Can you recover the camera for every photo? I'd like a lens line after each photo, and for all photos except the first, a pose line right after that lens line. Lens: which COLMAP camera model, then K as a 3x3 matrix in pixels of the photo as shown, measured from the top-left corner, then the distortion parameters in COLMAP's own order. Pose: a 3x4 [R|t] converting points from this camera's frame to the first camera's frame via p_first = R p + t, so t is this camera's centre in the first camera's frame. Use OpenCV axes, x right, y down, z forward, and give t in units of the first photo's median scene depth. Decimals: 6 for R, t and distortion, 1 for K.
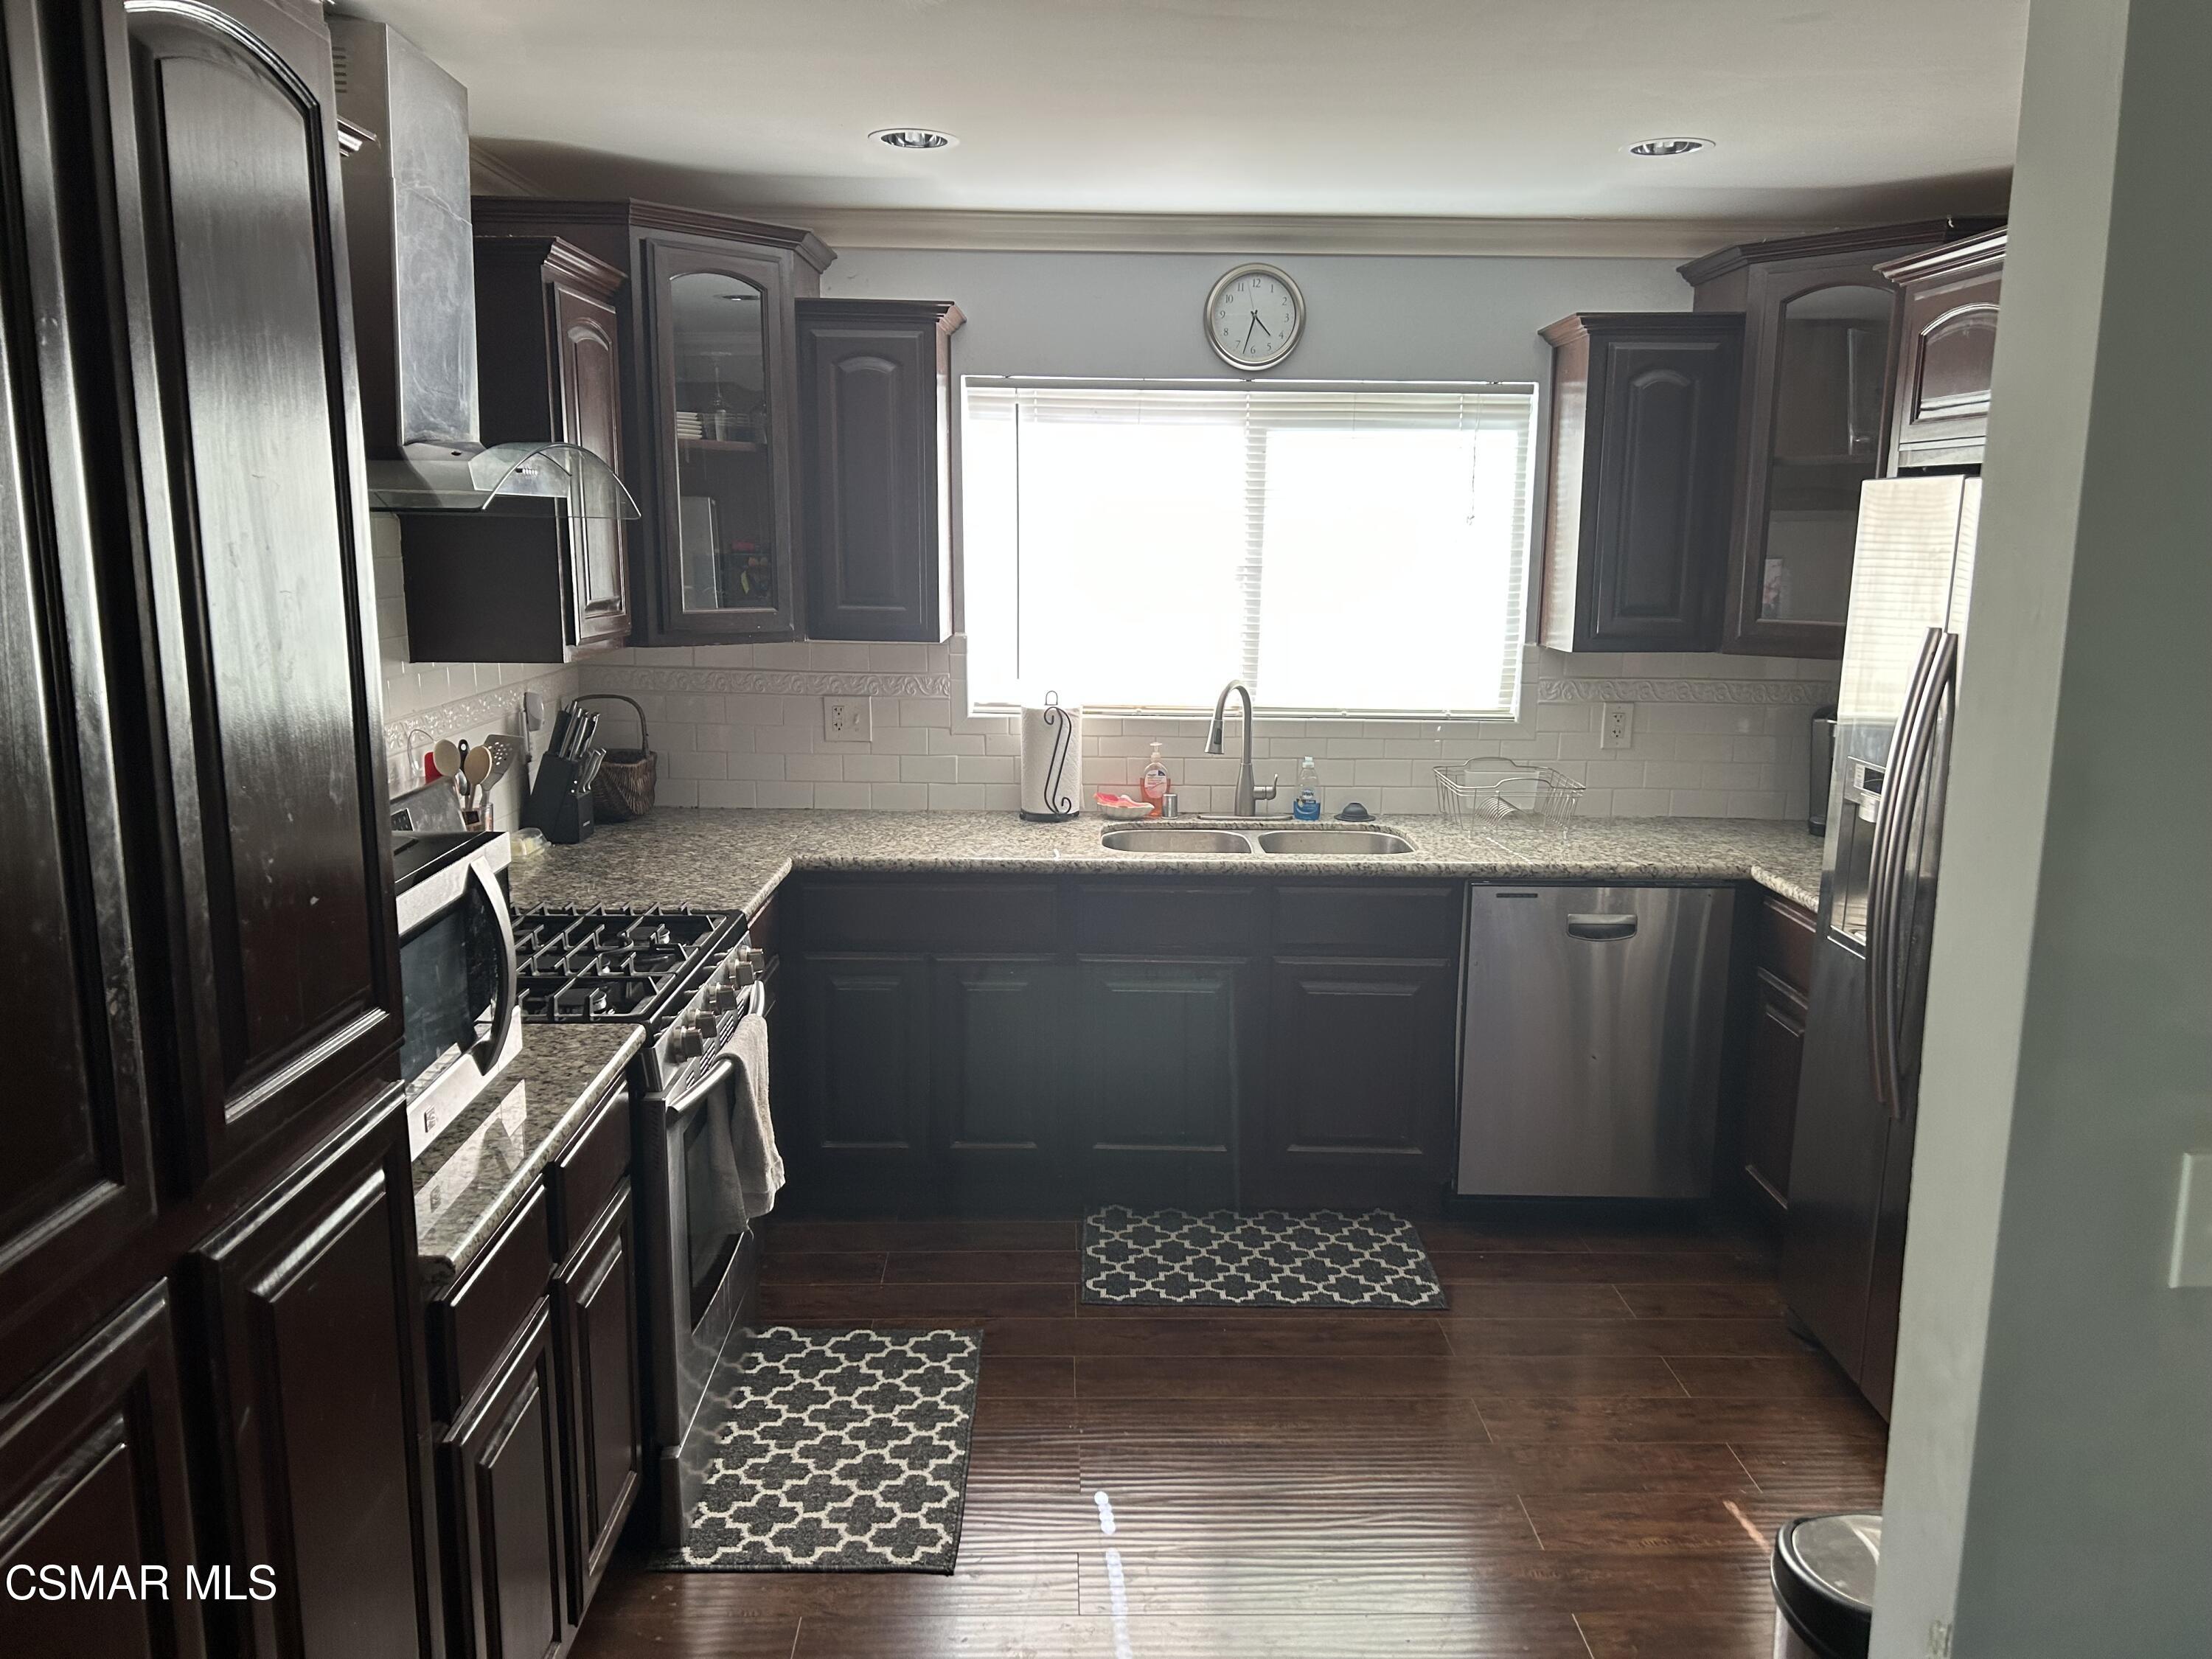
lens RADIAL K [[1668.2, 0, 1110.7], [0, 1668.2, 848.2], [0, 0, 1]] dist [0.050265, -0.056292]
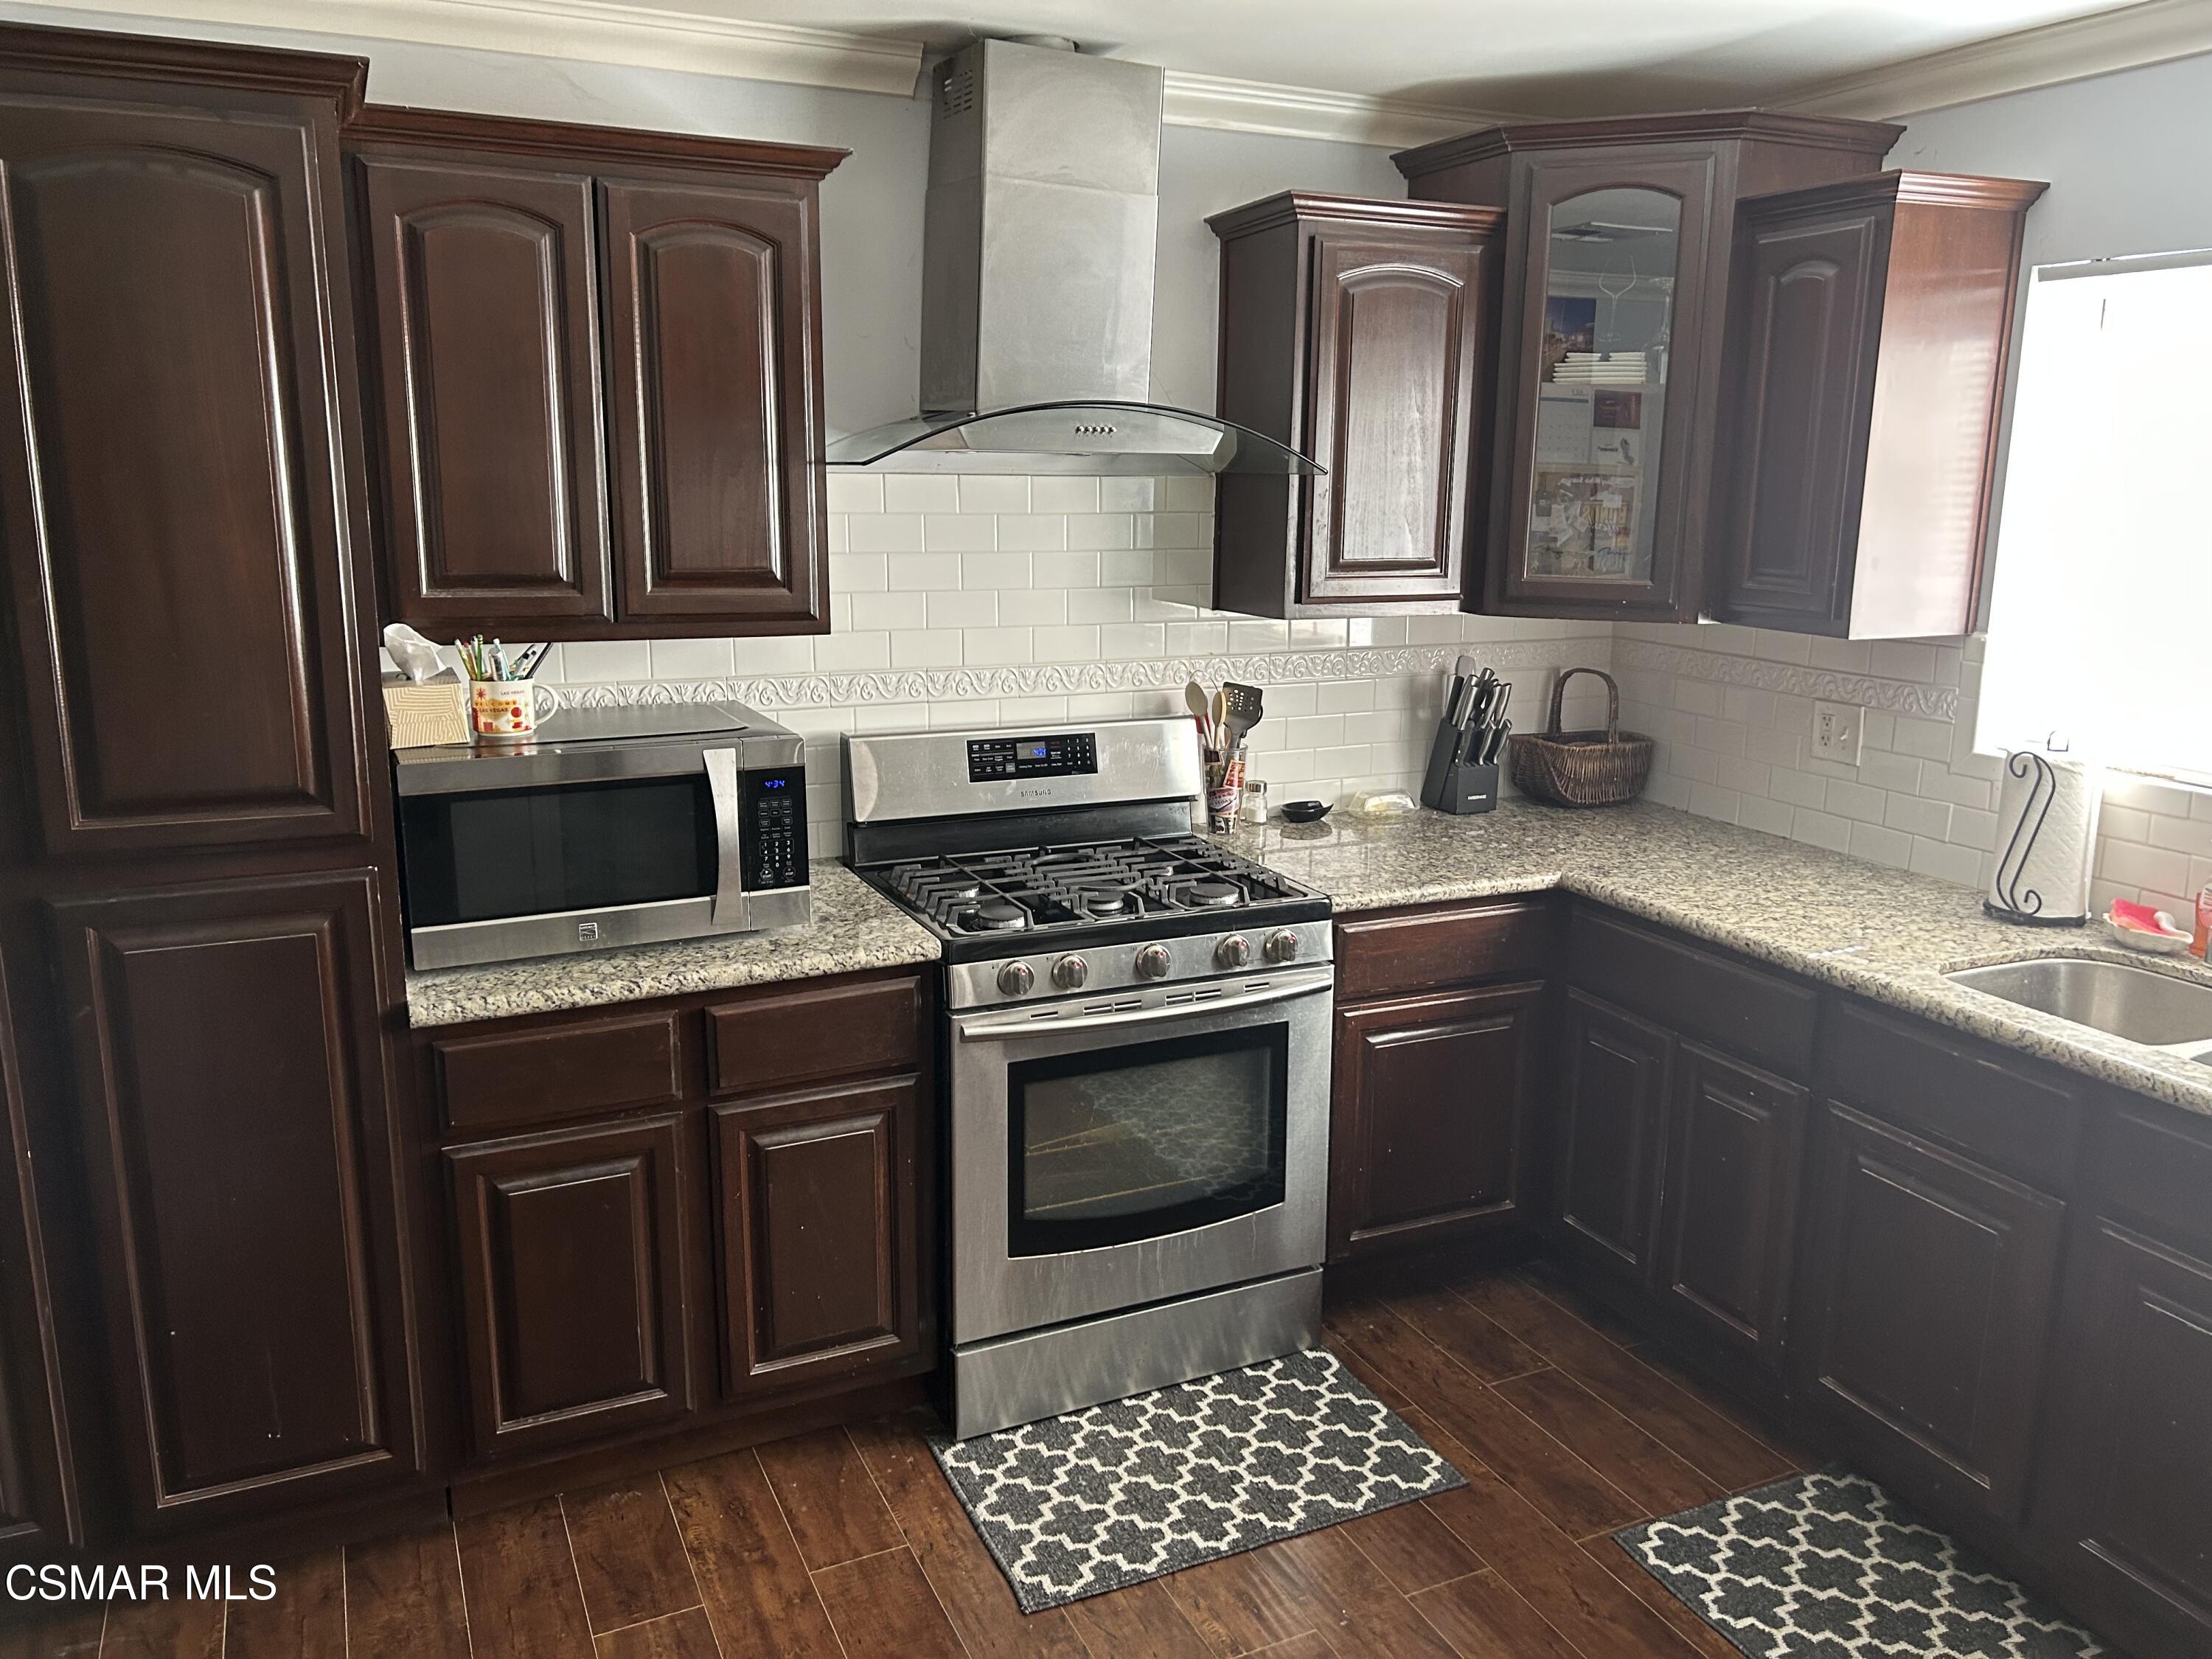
lens RADIAL K [[1668.2, 0, 1108.2], [0, 1668.2, 824.0], [0, 0, 1]] dist [0.050265, -0.056292]
pose [[0.391087, 0.185333, -0.901500, 0.464450], [-0.181300, 0.975836, 0.121964, -0.077587], [0.902320, 0.115743, 0.415238, 0.417853]]
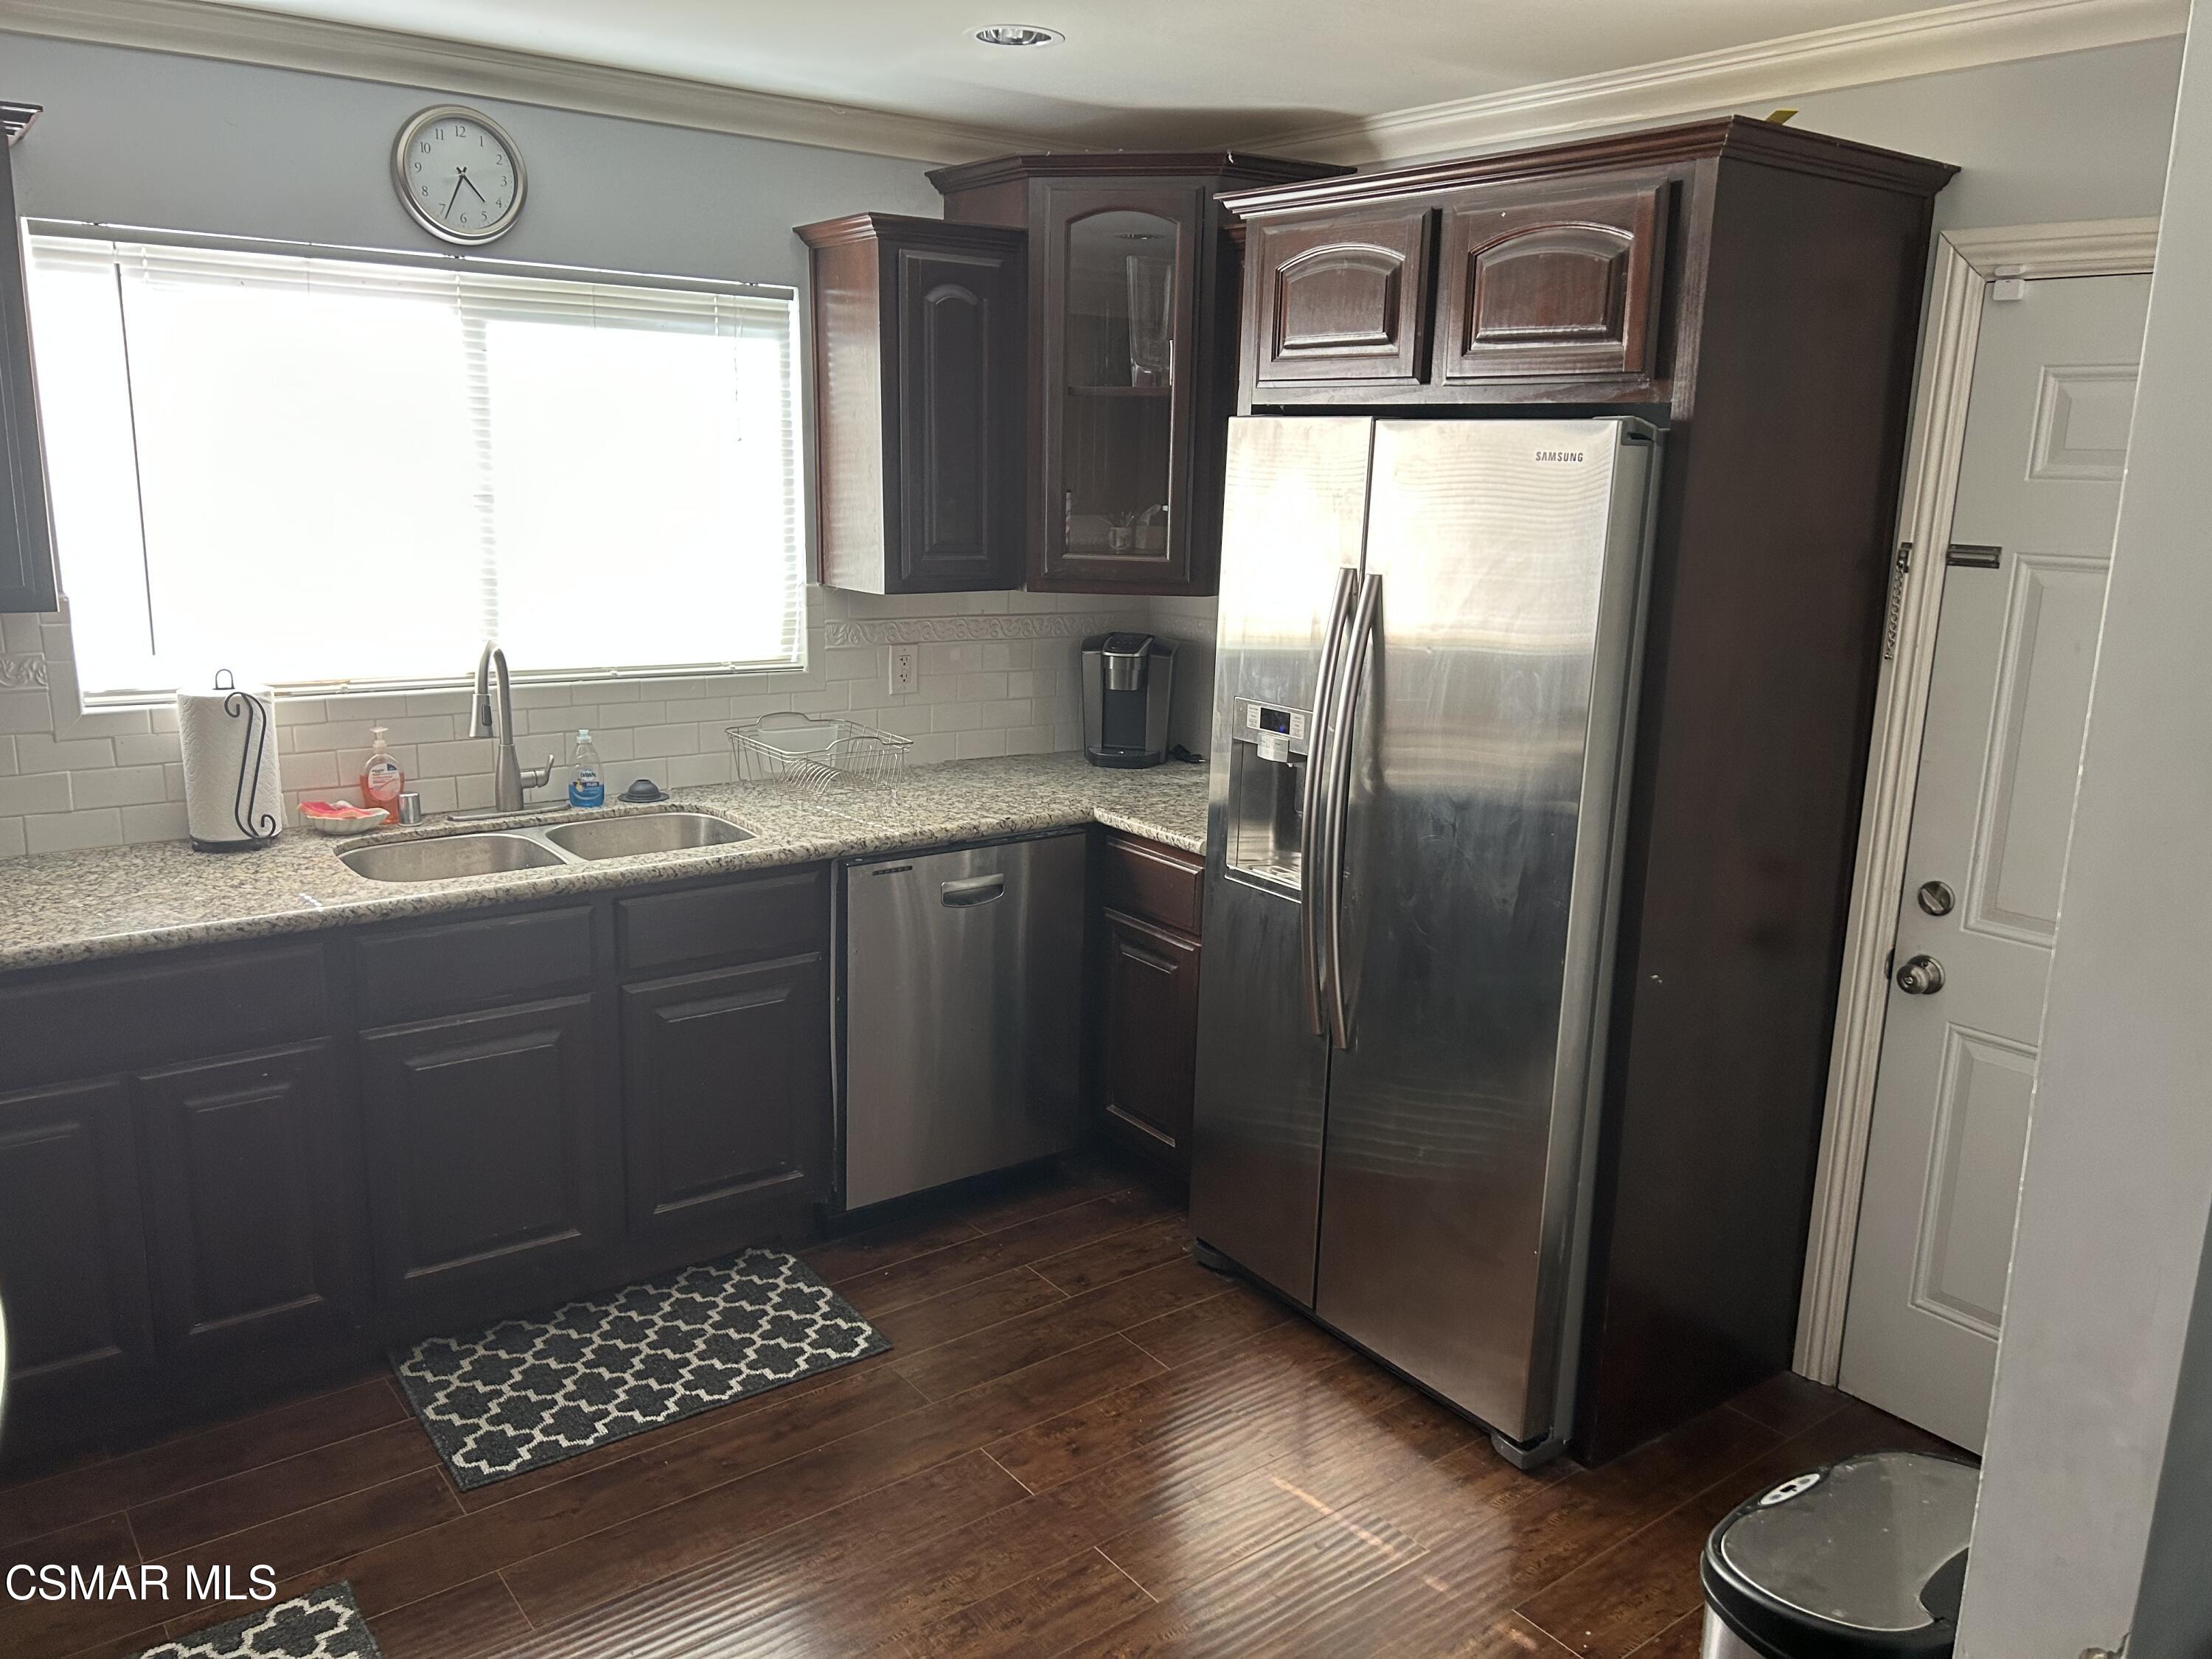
lens RADIAL K [[1668.2, 0, 1120.5], [0, 1668.2, 823.9], [0, 0, 1]] dist [0.050265, -0.056292]
pose [[0.804276, -0.119480, 0.582121, -0.169031], [0.094976, 0.992832, 0.072556, -0.048182], [-0.586618, -0.003068, 0.809858, 0.197426]]
